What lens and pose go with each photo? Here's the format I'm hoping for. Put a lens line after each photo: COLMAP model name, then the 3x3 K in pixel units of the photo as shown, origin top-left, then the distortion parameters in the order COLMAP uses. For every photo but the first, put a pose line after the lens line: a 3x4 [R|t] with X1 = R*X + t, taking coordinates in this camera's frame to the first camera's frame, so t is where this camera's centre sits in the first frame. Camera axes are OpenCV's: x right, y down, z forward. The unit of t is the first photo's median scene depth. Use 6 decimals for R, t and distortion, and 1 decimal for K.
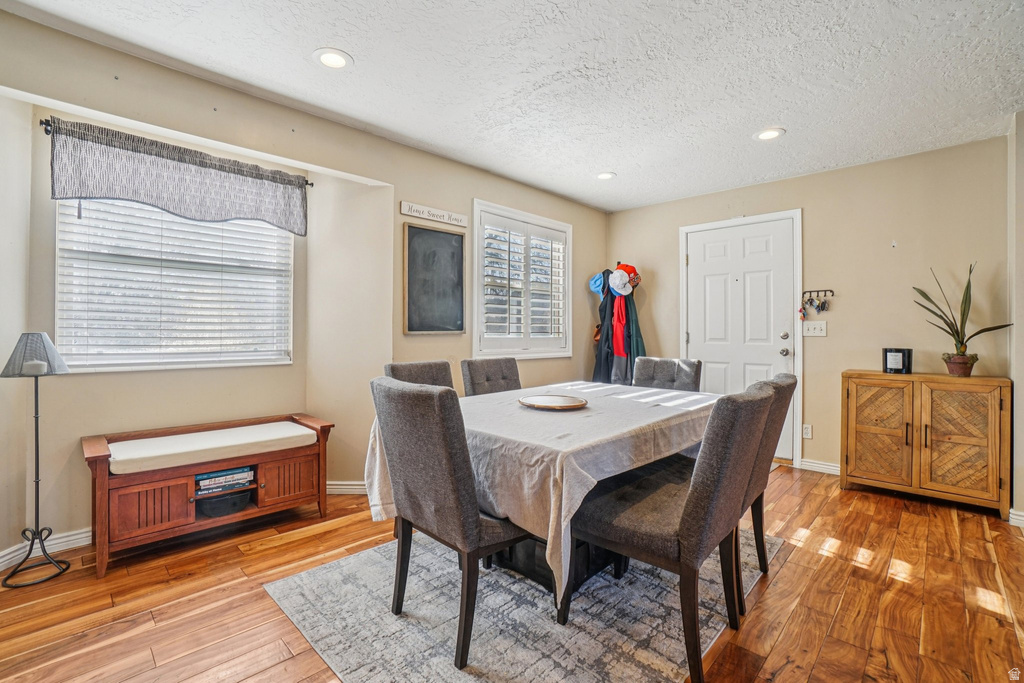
lens RADIAL K [[456.4, 0, 509.6], [0, 456.4, 335.1], [0, 0, 1]] dist [-0.031134, 0.002742]
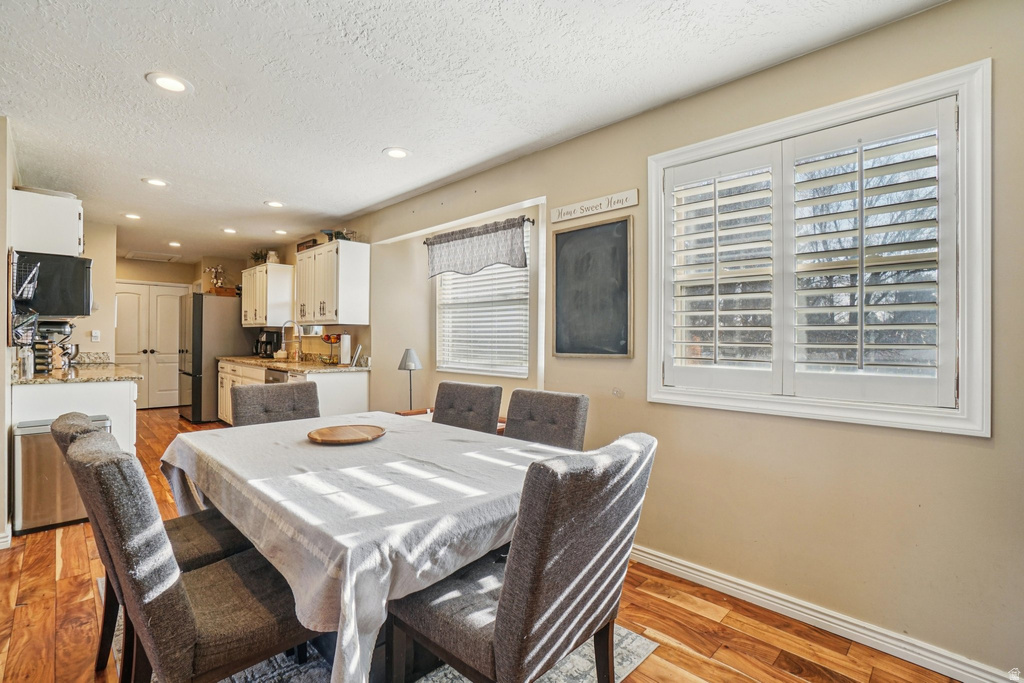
lens RADIAL K [[456.4, 0, 500.6], [0, 456.4, 338.2], [0, 0, 1]] dist [-0.031134, 0.002742]
pose [[0.025017, -0.007050, -0.999662, 0.648568], [-0.016634, 0.999834, -0.007467, -0.028033], [0.999549, 0.016815, 0.024896, 0.854233]]
